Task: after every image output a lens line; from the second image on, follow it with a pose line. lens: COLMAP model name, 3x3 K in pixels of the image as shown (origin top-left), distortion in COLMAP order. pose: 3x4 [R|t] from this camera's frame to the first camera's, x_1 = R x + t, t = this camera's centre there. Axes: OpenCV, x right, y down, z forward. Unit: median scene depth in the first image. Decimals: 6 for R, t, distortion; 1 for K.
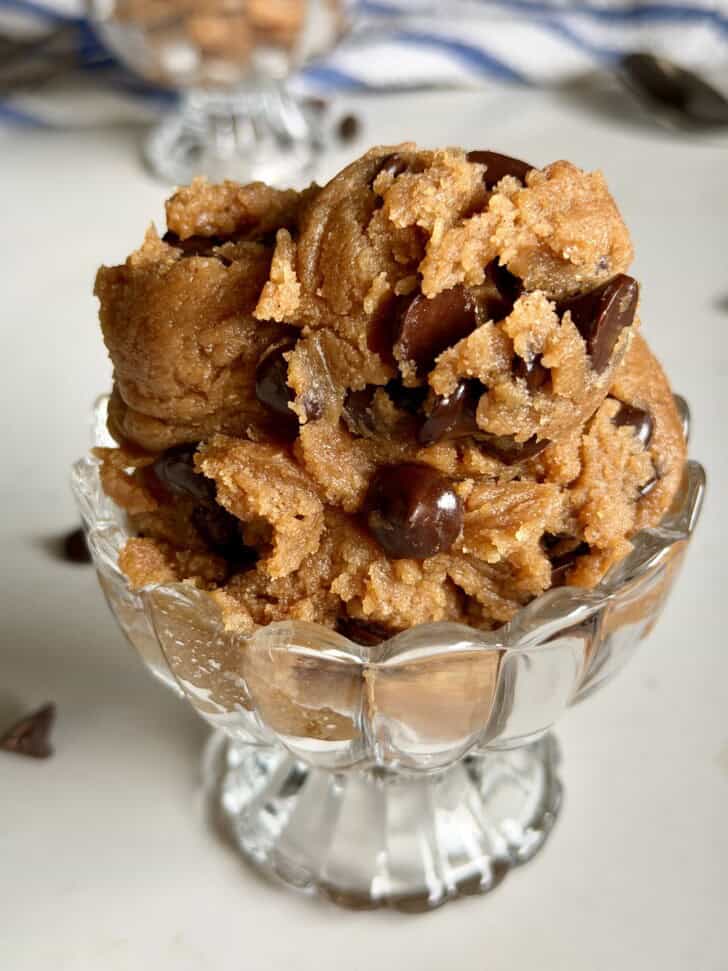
lens RADIAL K [[1379.7, 0, 364.0], [0, 1379.7, 485.5], [0, 0, 1]] dist [0.032483, 0.031518]
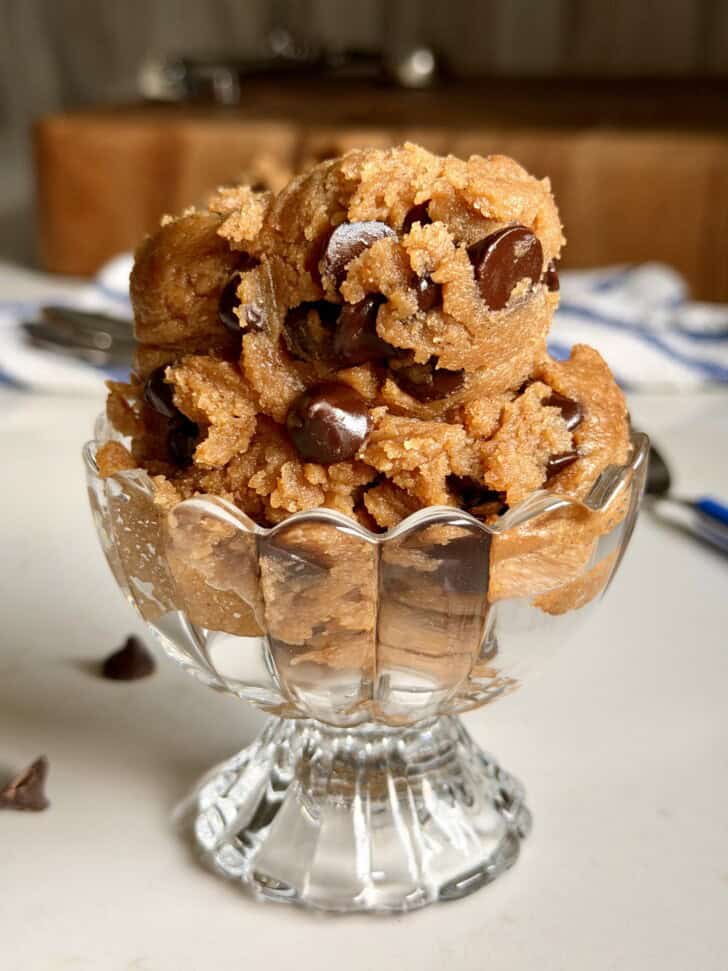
lens RADIAL K [[1344.4, 0, 364.0], [0, 1344.4, 485.5], [0, 0, 1]] dist [-0.003120, -0.009912]
pose [[0.965280, 0.131838, -0.225505, 0.329861], [-0.184234, 0.955608, -0.229938, 0.326229], [0.185180, 0.263500, 0.946719, -0.030046]]
